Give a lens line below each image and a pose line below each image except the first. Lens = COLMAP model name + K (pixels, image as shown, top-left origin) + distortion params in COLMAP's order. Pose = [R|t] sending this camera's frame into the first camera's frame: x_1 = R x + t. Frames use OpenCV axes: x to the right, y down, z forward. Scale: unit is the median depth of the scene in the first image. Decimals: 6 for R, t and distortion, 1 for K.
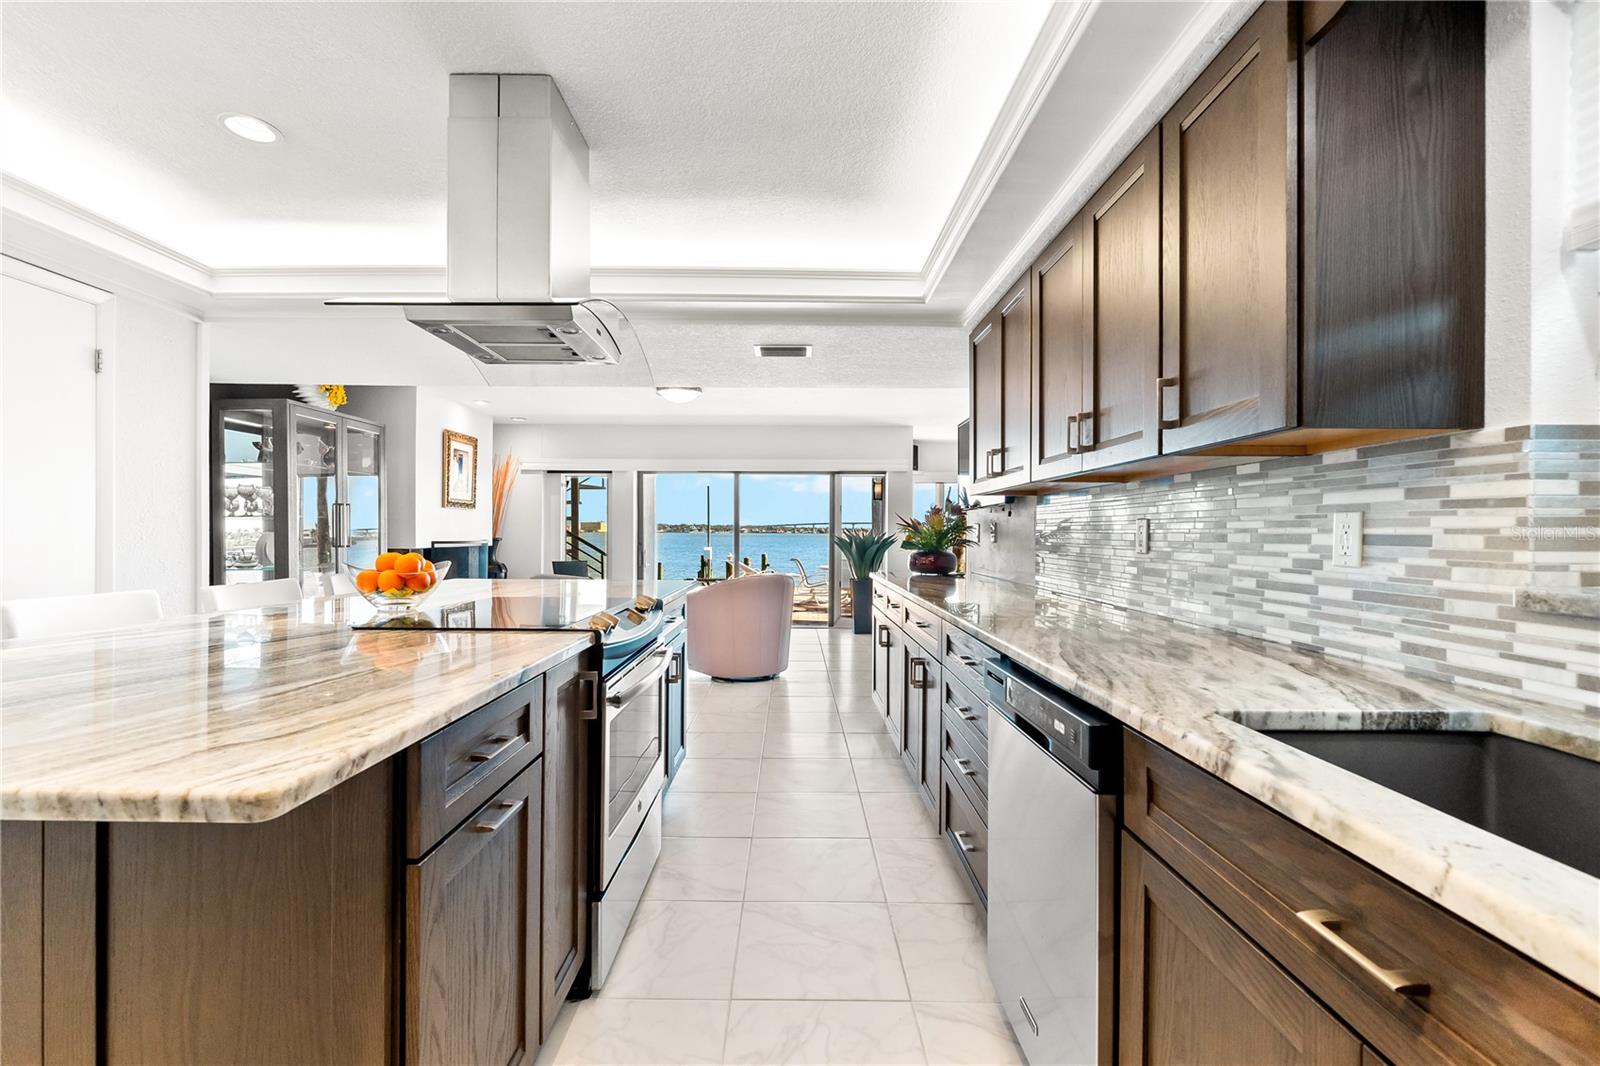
lens RADIAL K [[683.5, 0, 799.8], [0, 683.5, 528.1], [0, 0, 1]] dist [-0.011686, 0.000215]
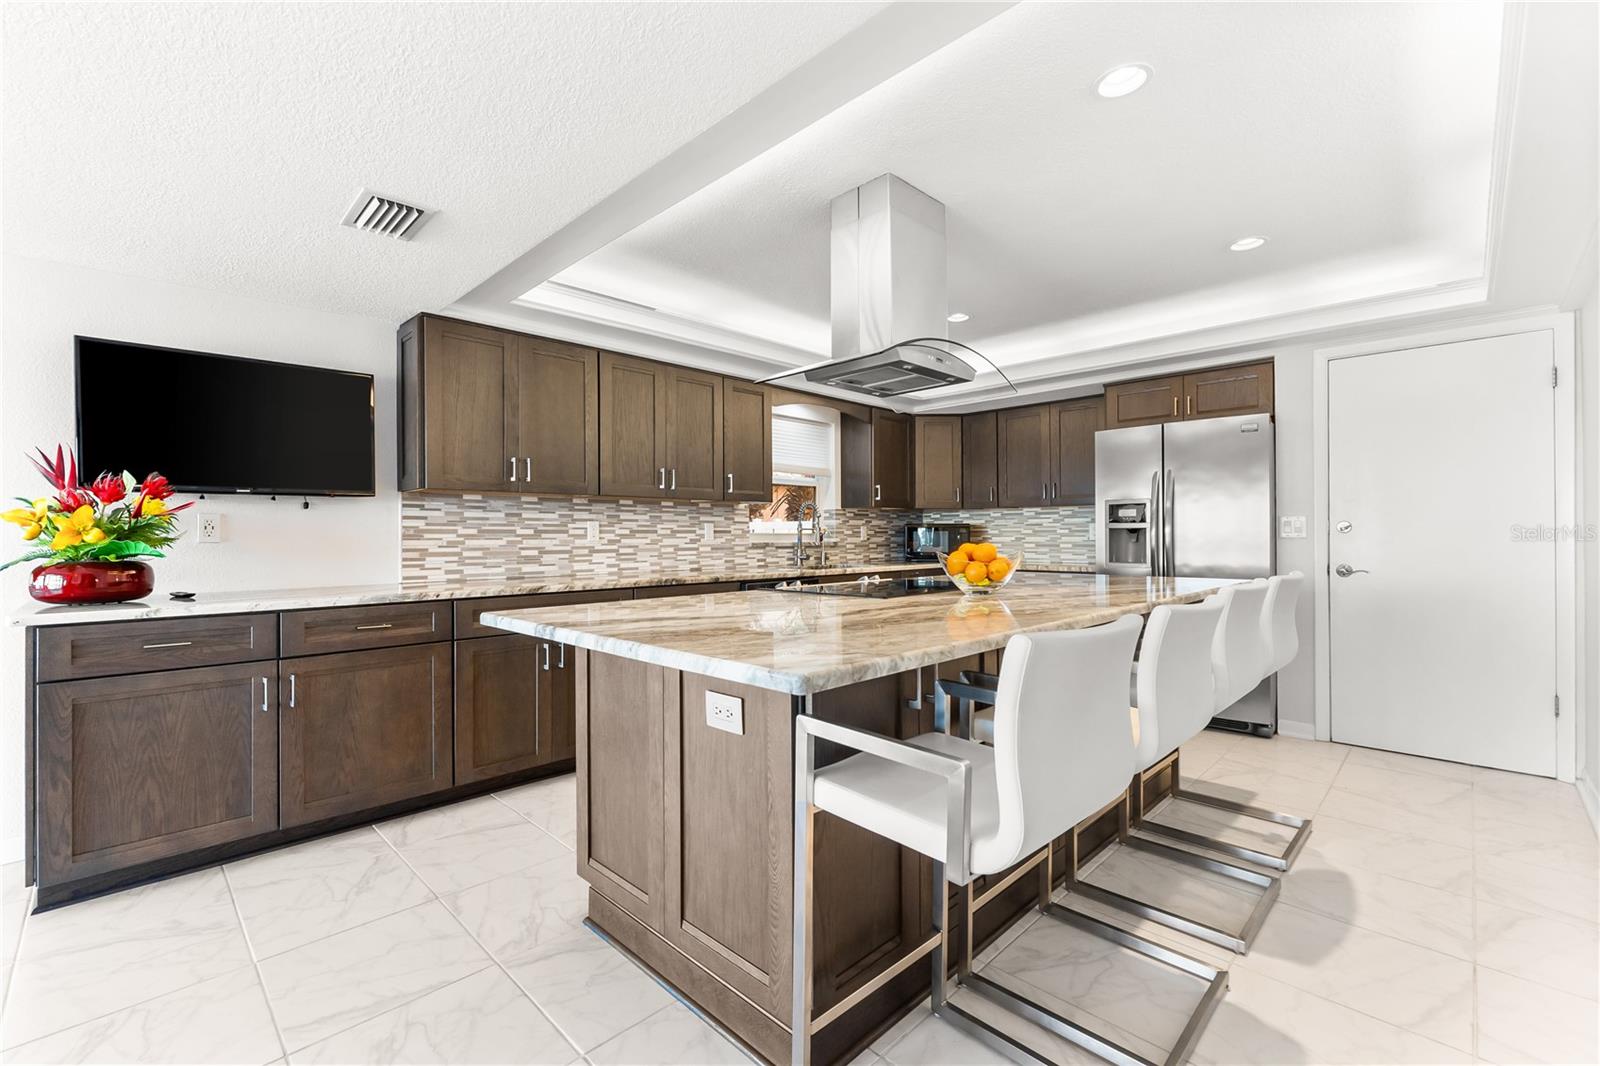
lens RADIAL K [[681.4, 0, 788.2], [0, 681.4, 533.4], [0, 0, 1]] dist [-0.002558, -0.000568]
pose [[-0.697236, -0.001859, 0.716839, -1.707219], [-0.005362, 0.999982, -0.002623, 0.030446], [-0.716822, -0.005673, -0.697233, 2.901944]]
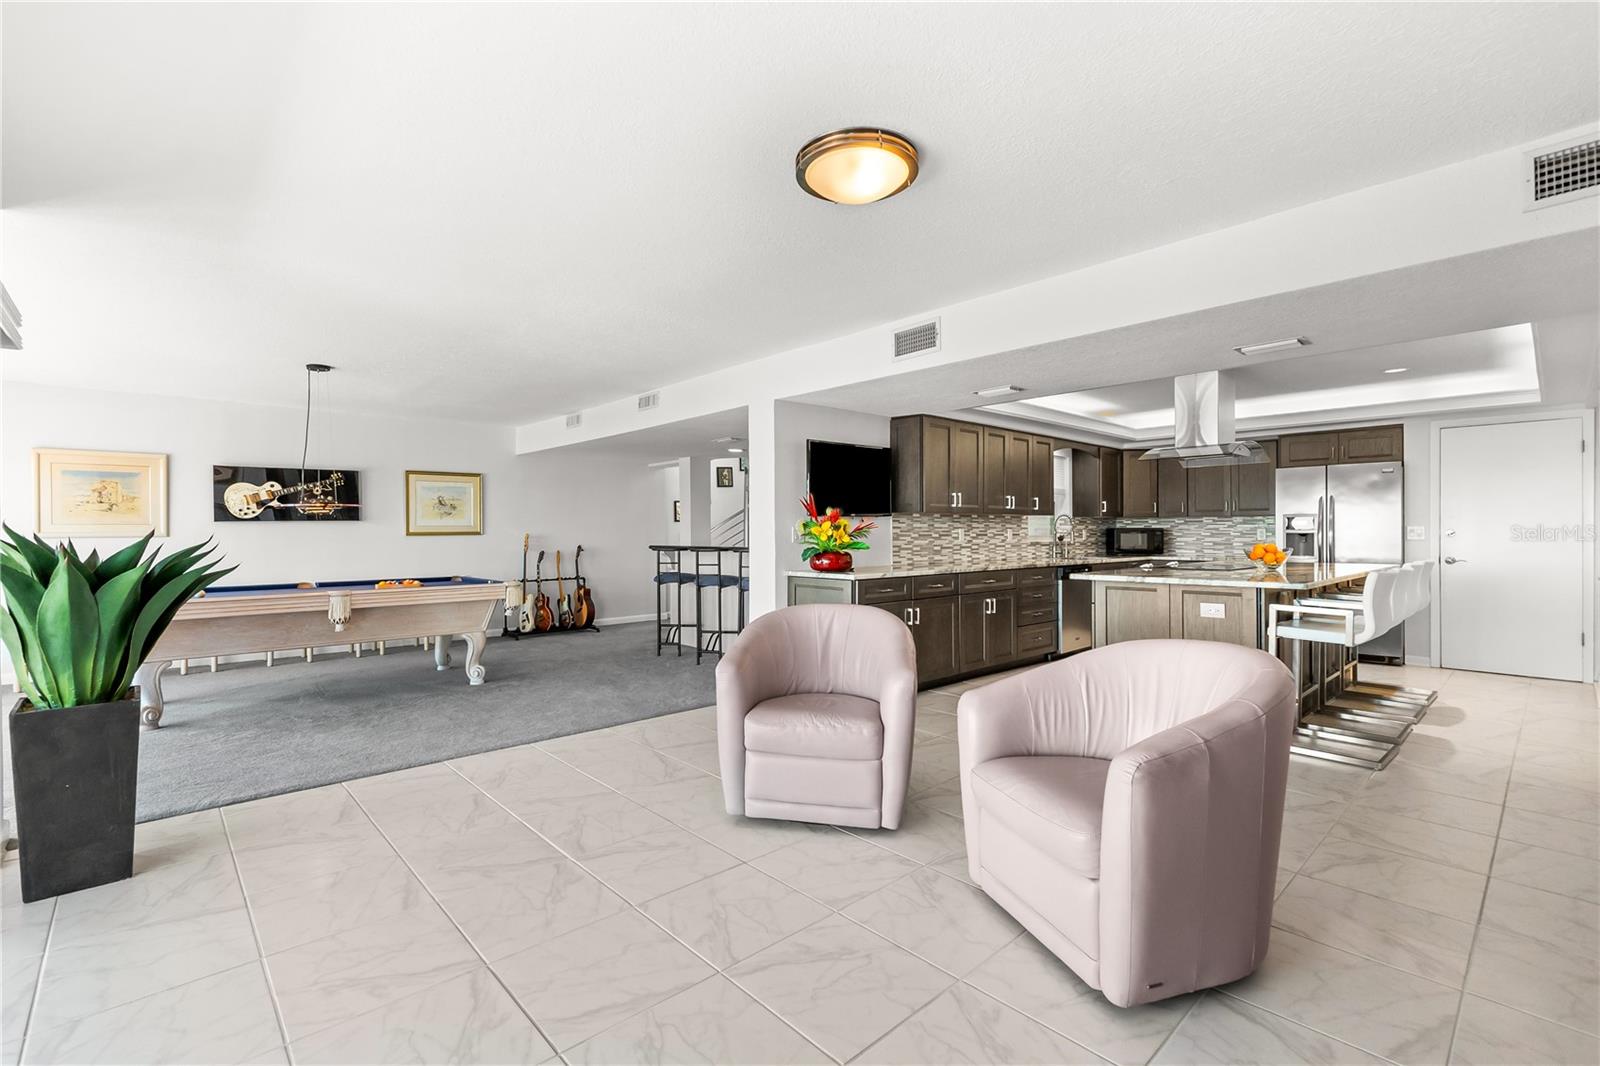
lens RADIAL K [[708.9, 0, 788.9], [0, 708.9, 536.6], [0, 0, 1]] dist [-0.001287, 0.000303]
pose [[-0.666880, -0.009916, 0.745099, -1.852053], [-0.006875, 0.999951, 0.007154, 0.006003], [-0.745133, -0.000352, -0.666916, 5.404968]]
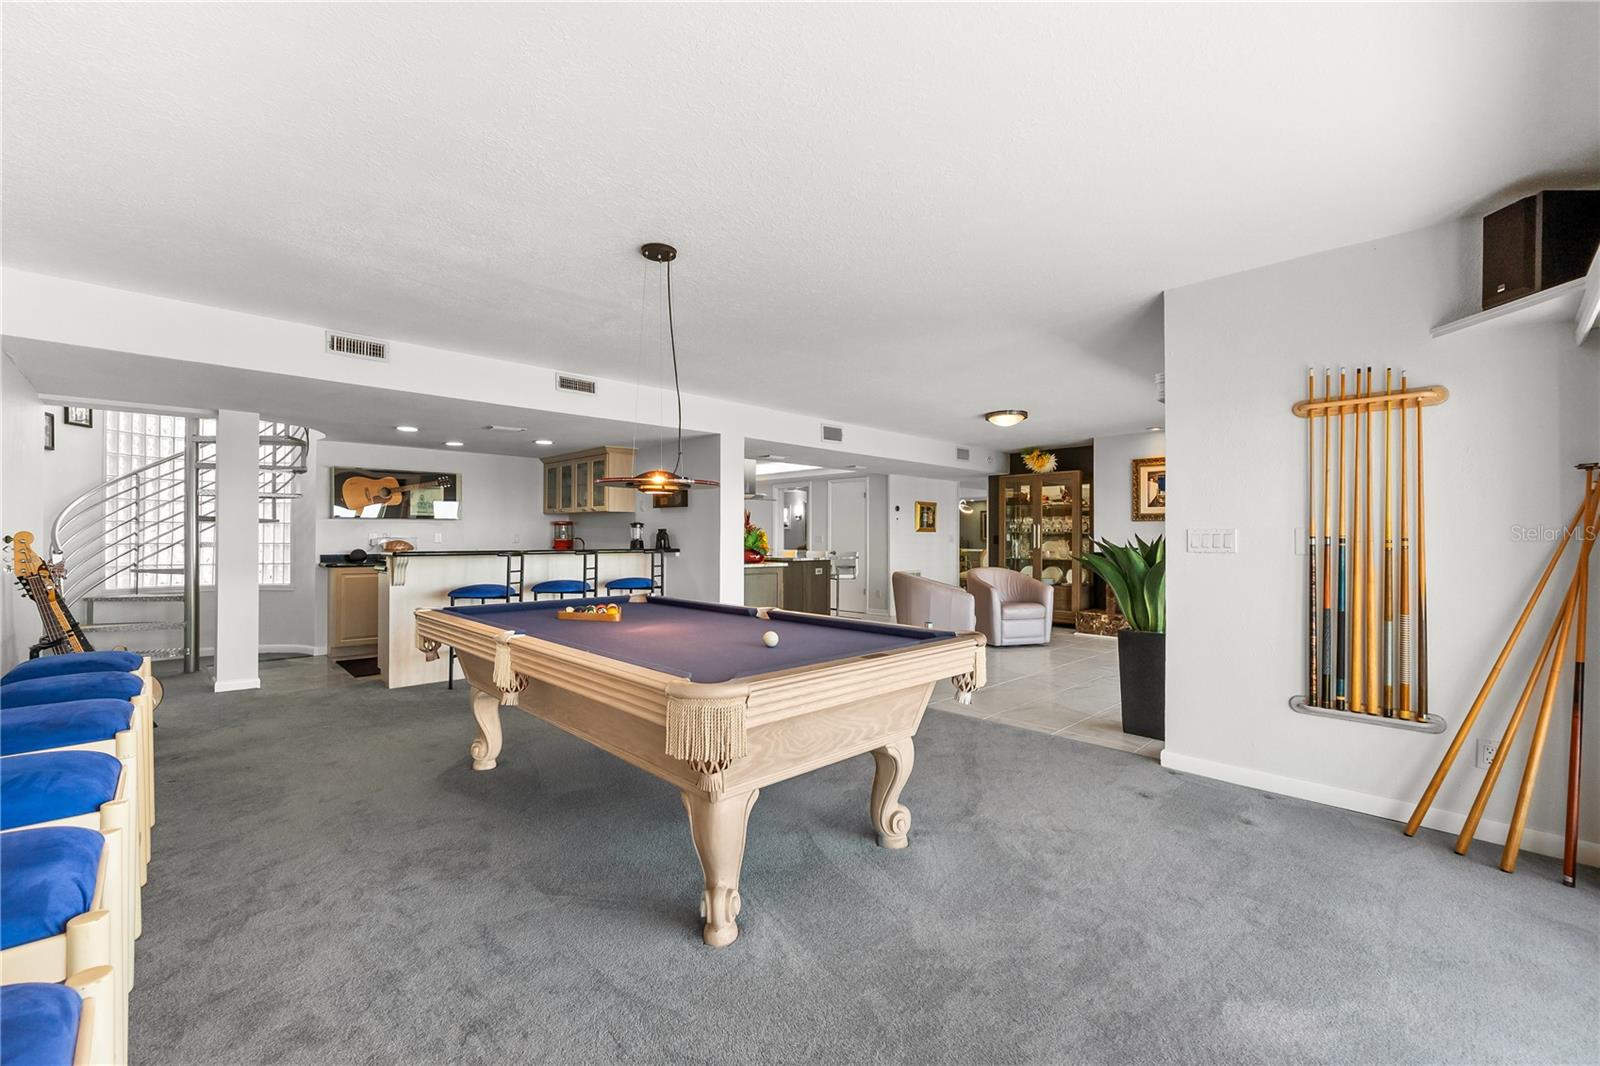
lens RADIAL K [[667.9, 0, 789.5], [0, 667.9, 531.3], [0, 0, 1]] dist [-0.000447, 0.000923]
pose [[-0.729482, -0.016763, -0.683795, 3.564275], [-0.002930, 0.999767, -0.021383, 0.076597], [0.683994, -0.013595, -0.729361, 6.553113]]
